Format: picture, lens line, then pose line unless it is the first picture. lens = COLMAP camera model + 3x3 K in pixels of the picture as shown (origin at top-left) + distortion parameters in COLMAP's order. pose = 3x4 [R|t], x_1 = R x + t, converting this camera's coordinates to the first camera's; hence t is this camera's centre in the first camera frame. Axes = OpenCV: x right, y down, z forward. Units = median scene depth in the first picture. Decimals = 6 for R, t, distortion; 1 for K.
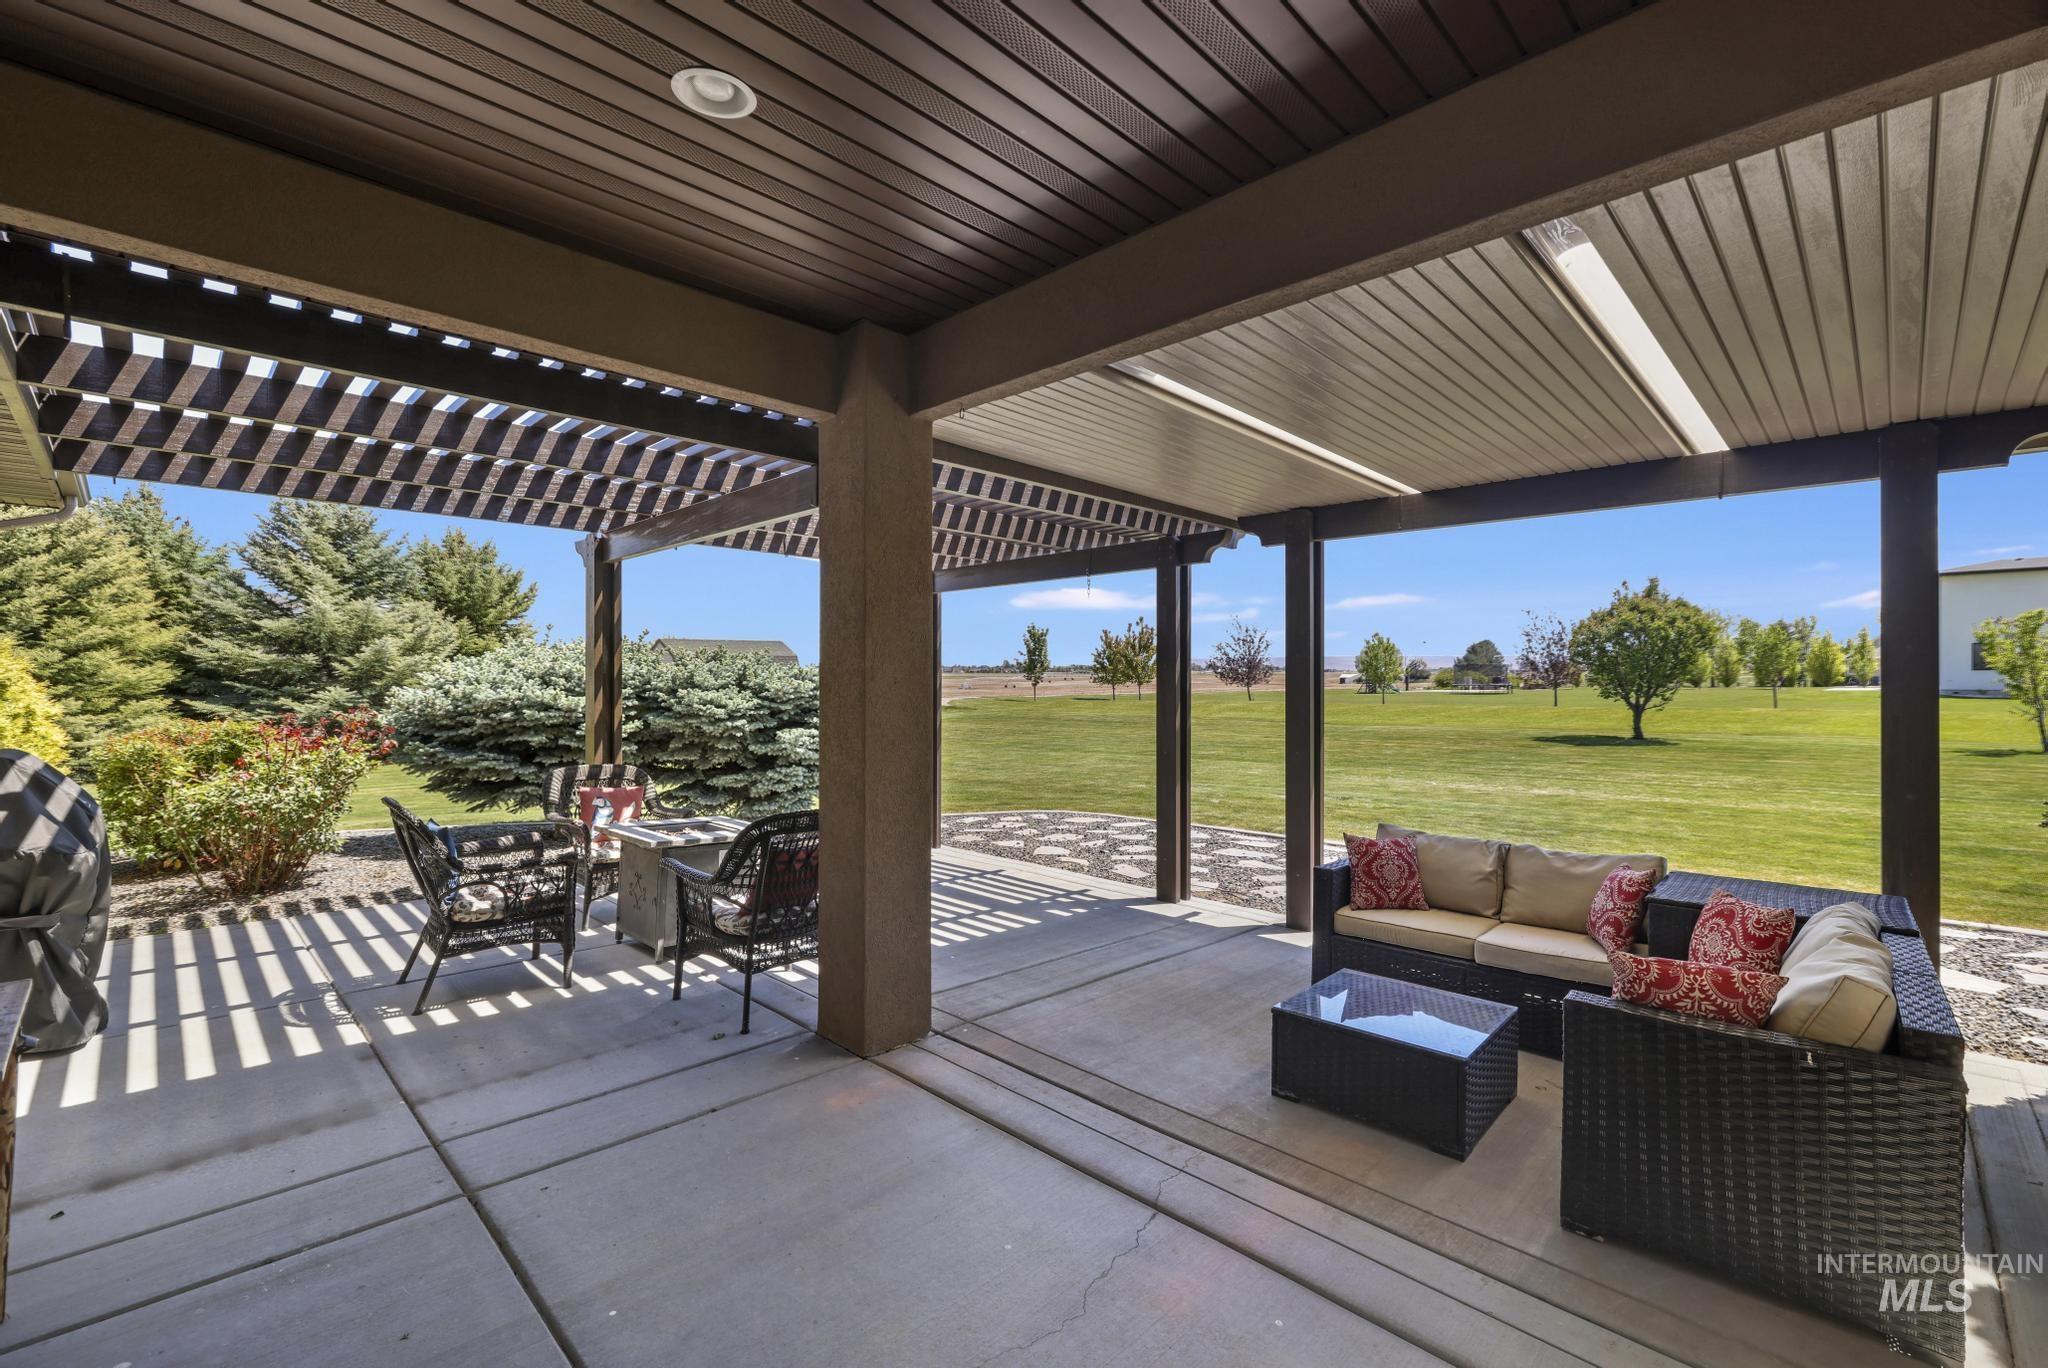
lens RADIAL K [[859.1, 0, 1024.0], [0, 859.1, 684.0], [0, 0, 1]] dist [0.011468, 0.000500]
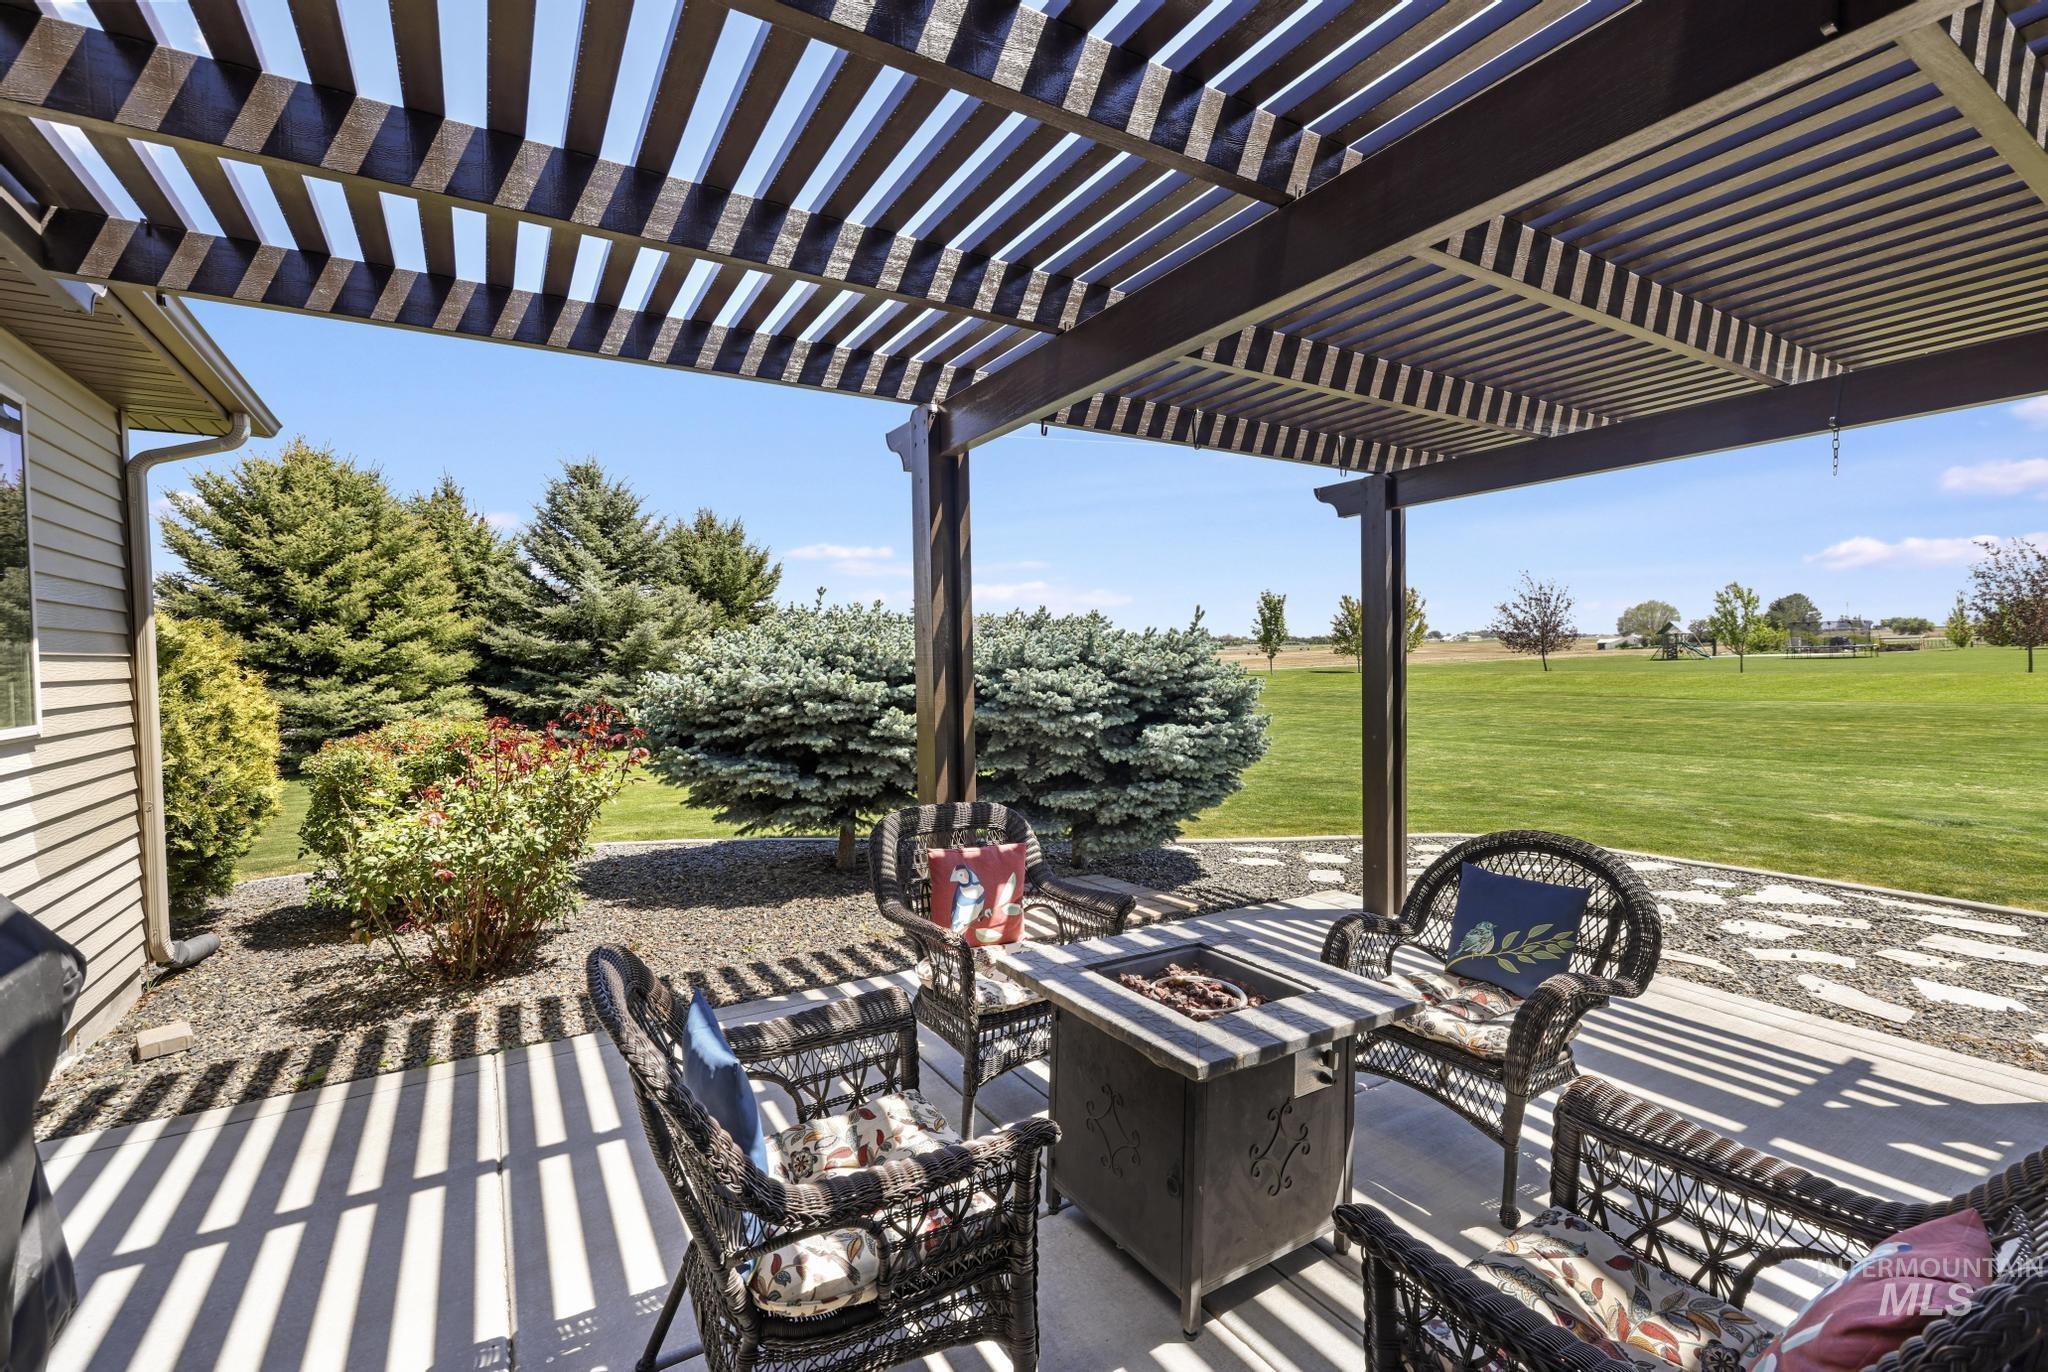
lens RADIAL K [[859.1, 0, 1024.0], [0, 859.1, 686.0], [0, 0, 1]] dist [0.011468, 0.000500]
pose [[0.973220, -0.011546, -0.229588, -0.104514], [0.018714, 0.999402, 0.029069, -0.000111], [0.229115, -0.032587, 0.972854, 0.152848]]
